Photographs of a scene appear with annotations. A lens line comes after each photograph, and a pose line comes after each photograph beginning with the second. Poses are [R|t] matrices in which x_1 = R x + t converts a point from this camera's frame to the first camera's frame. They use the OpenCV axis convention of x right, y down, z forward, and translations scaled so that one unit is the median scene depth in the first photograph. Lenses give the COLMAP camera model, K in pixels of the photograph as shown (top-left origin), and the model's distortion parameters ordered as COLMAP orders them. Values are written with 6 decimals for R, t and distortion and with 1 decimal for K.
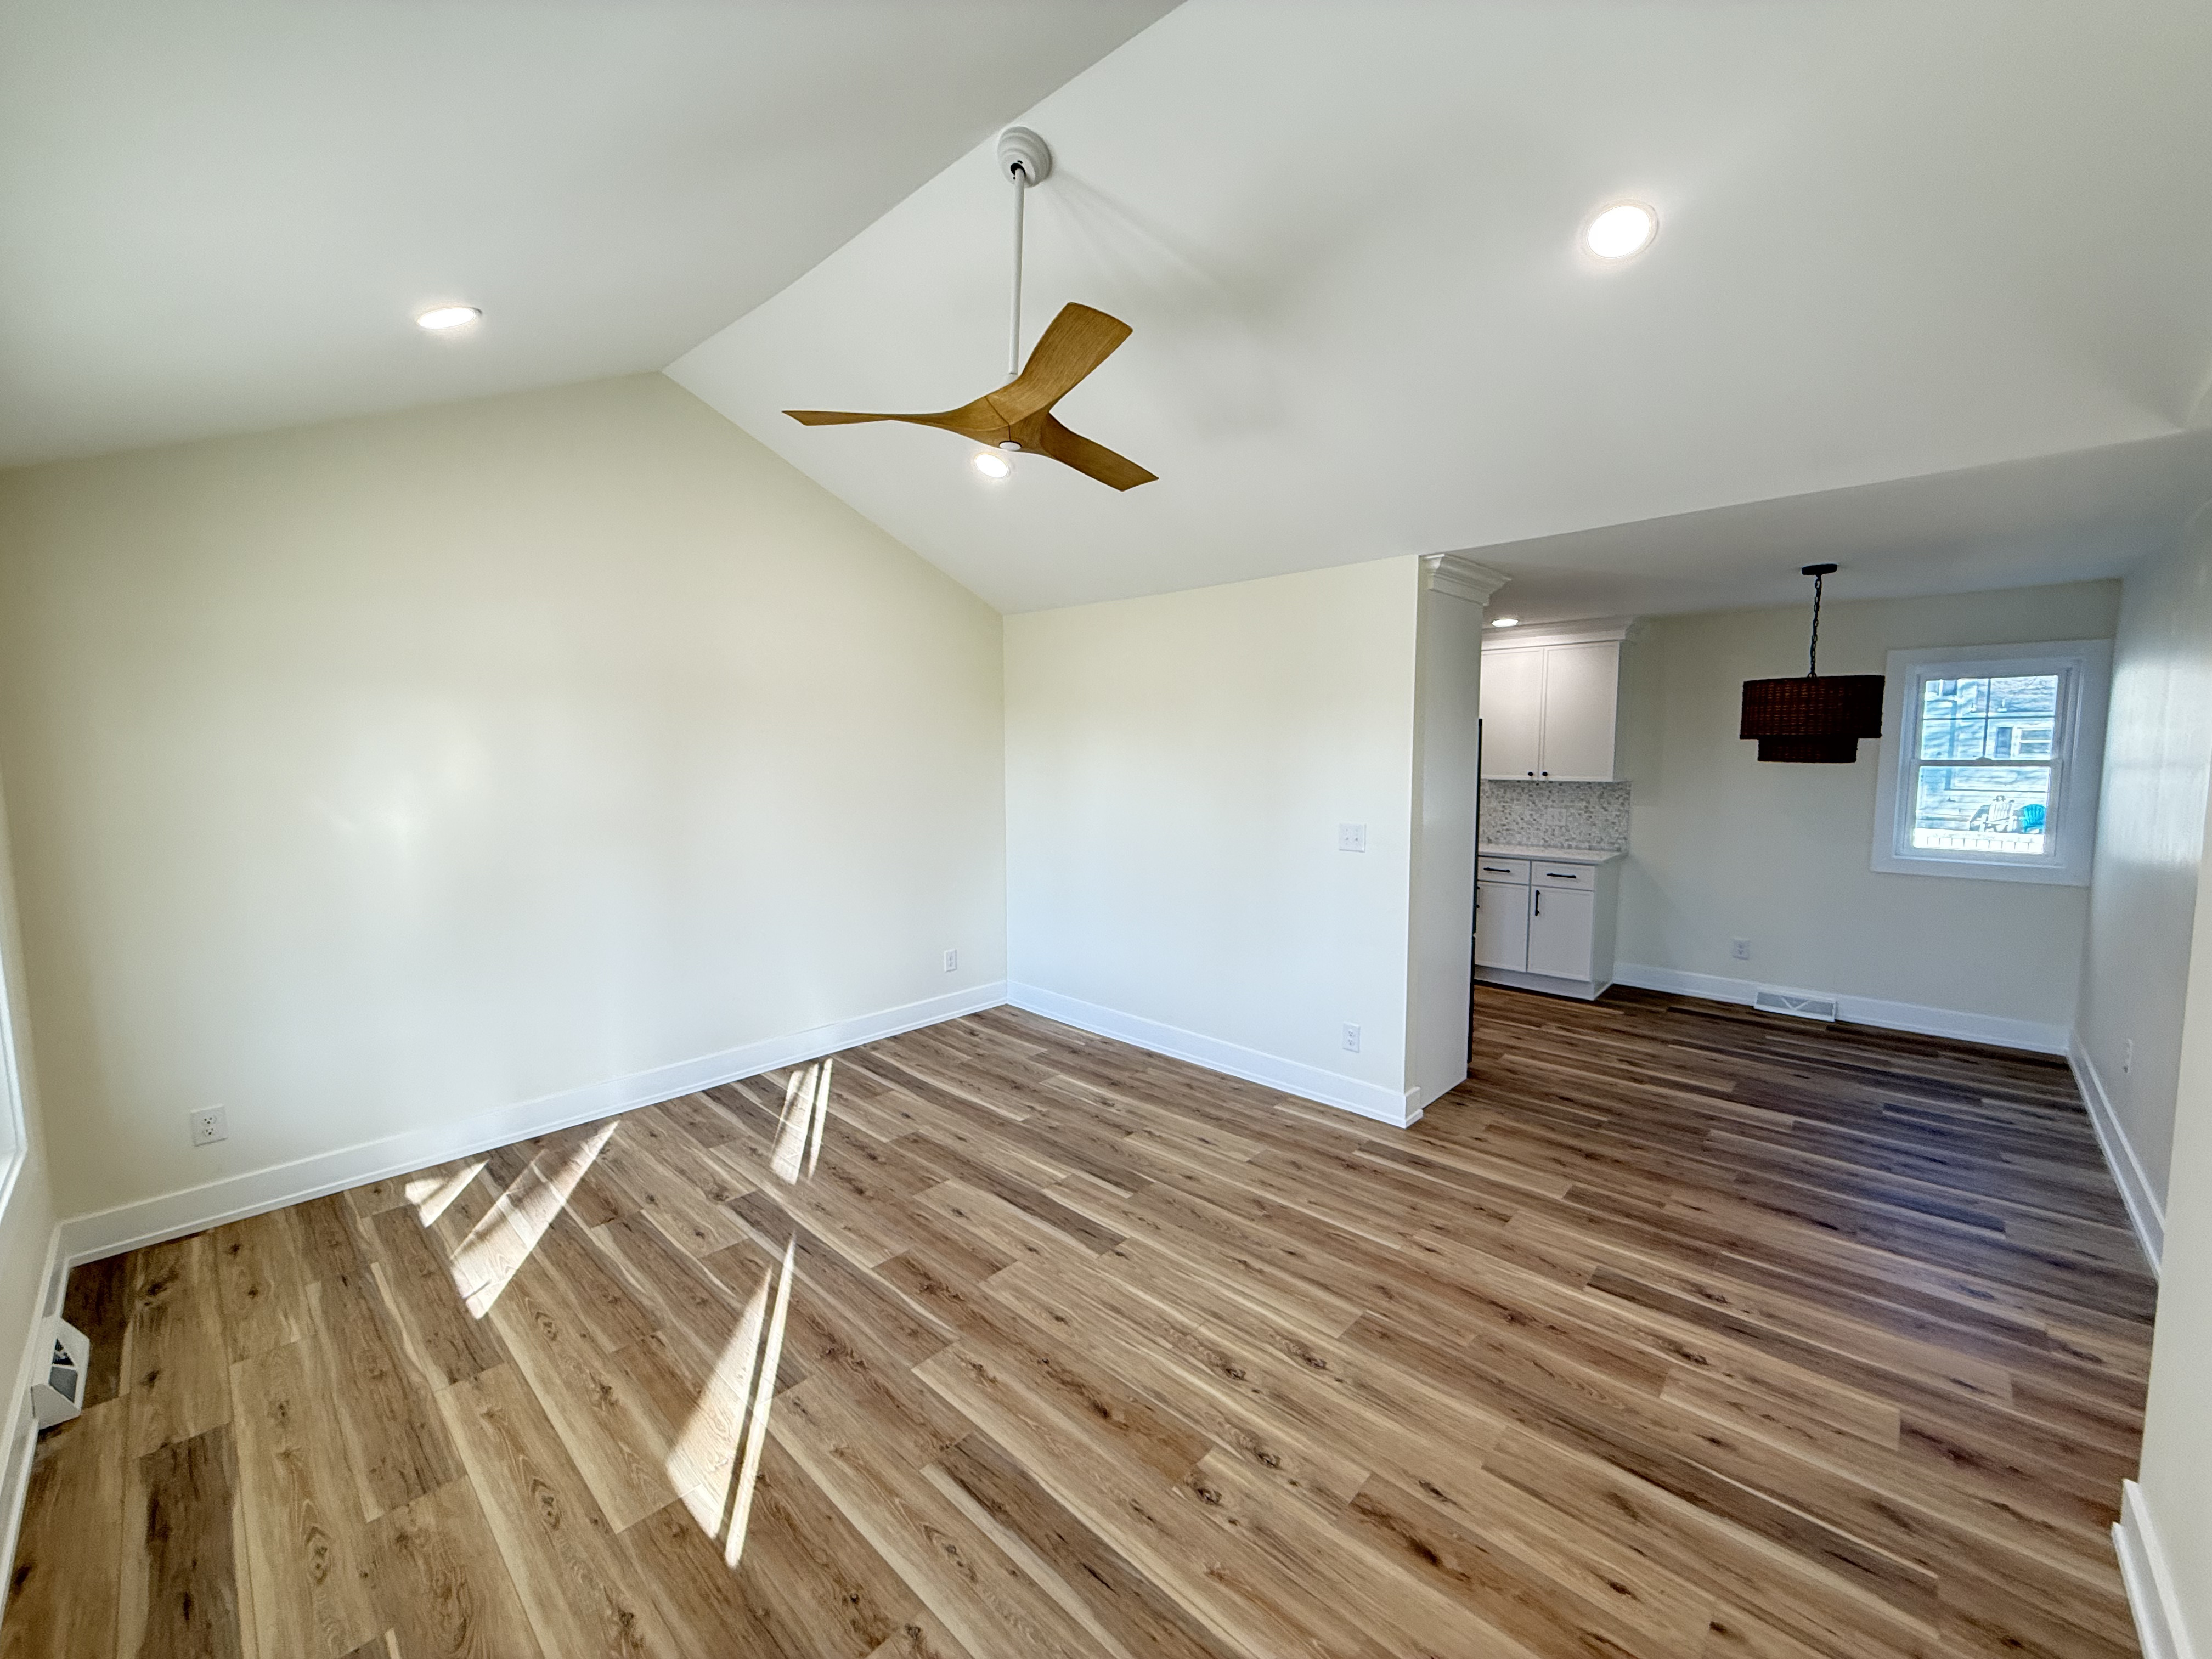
lens RADIAL K [[879.6, 0, 1108.9], [0, 879.6, 830.1], [0, 0, 1]] dist [-0.002307, -0.000128]
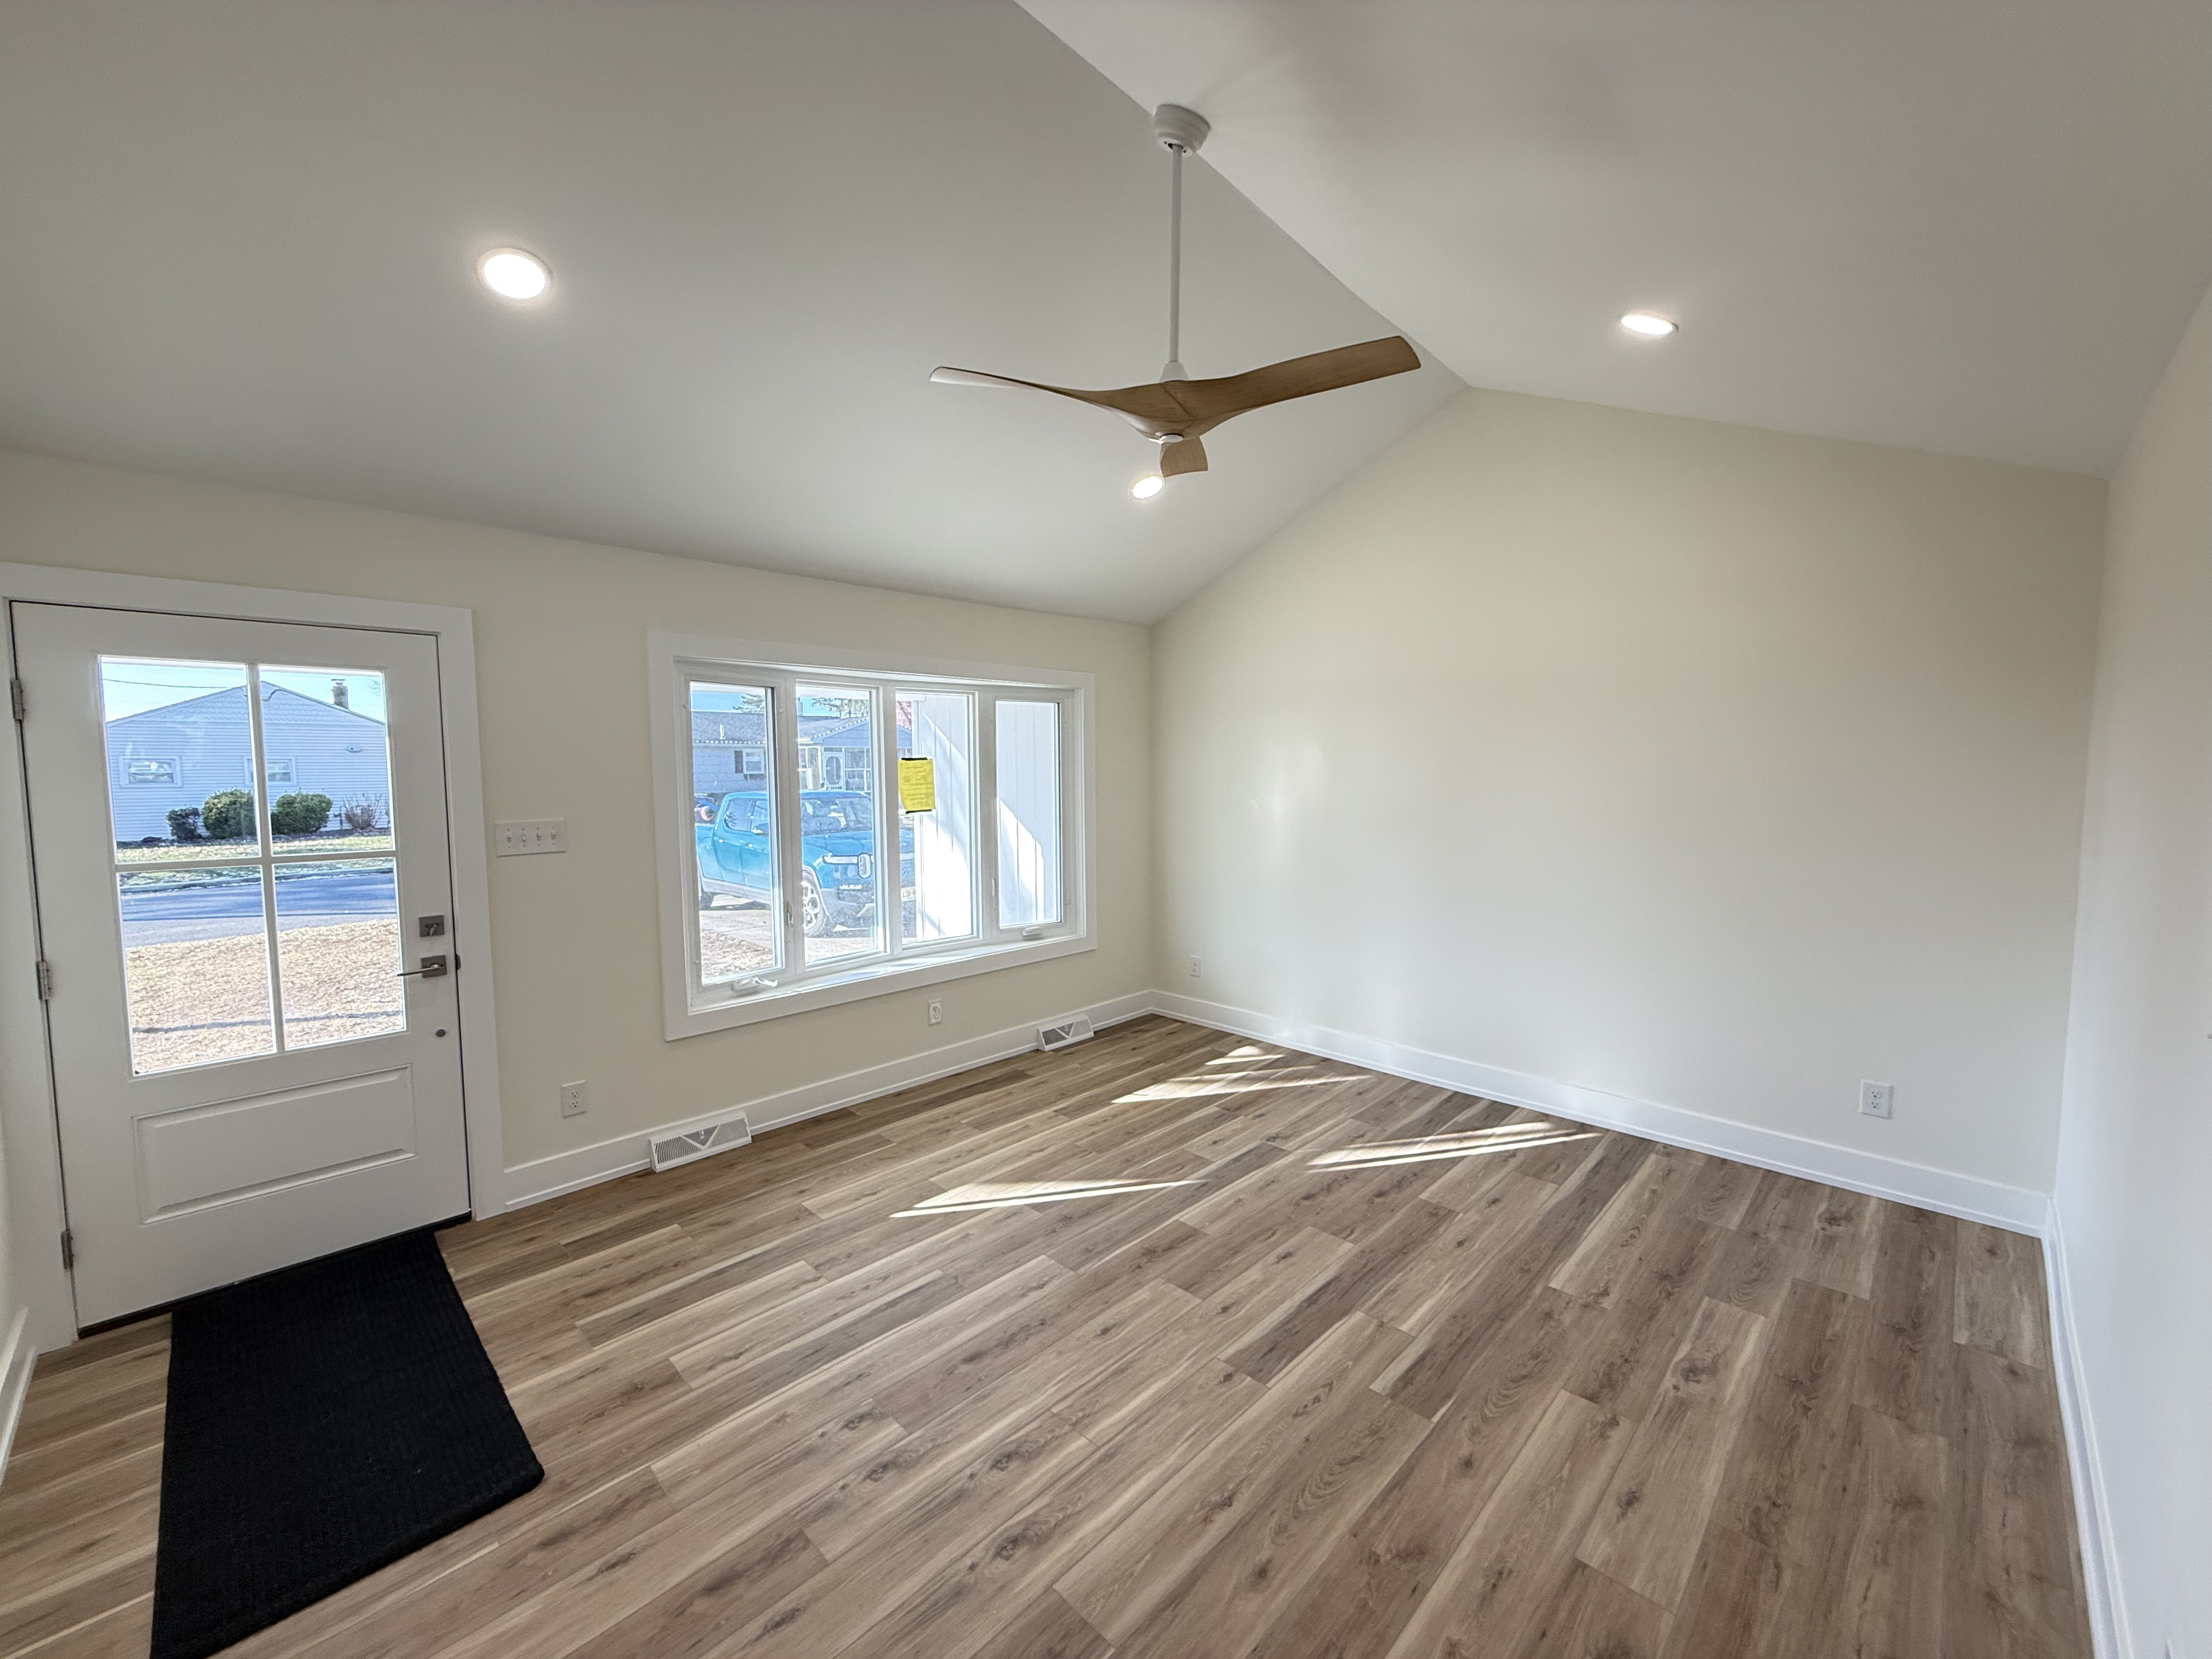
lens RADIAL K [[879.6, 0, 1089.4], [0, 879.6, 828.4], [0, 0, 1]] dist [-0.002307, -0.000128]
pose [[-0.037489, 0.075112, -0.996470, 0.713781], [-0.085575, 0.993267, 0.078090, -0.061409], [0.995626, 0.088200, -0.030809, 0.781967]]
